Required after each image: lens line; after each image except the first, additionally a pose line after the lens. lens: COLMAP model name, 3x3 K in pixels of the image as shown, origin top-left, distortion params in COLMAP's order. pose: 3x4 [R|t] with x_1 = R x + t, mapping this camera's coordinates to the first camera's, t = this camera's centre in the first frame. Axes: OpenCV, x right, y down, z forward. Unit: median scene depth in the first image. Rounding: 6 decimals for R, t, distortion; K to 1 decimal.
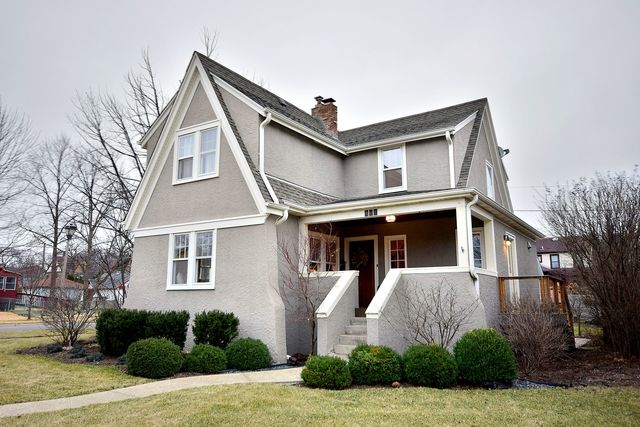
lens RADIAL K [[488.8, 0, 320.0], [0, 488.8, 213.5], [0, 0, 1]] dist [0.049239, 0.001374]
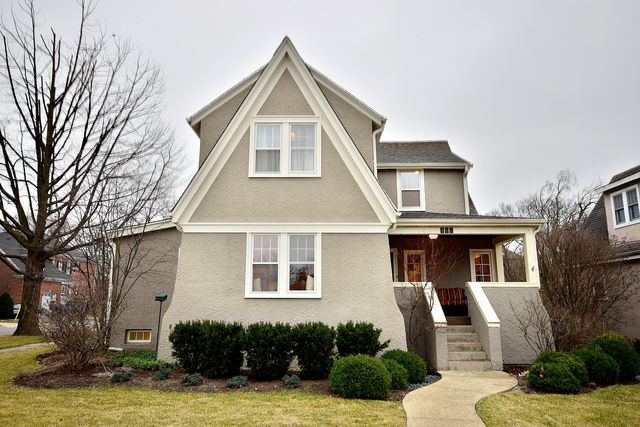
lens RADIAL K [[472.9, 0, 320.0], [0, 472.9, 213.5], [0, 0, 1]] dist [-0.002741, -0.001252]
pose [[0.849670, 0.104305, 0.516896, -0.646696], [-0.092878, 0.994519, -0.048014, 0.035648], [-0.519071, -0.007212, 0.854701, 0.223776]]
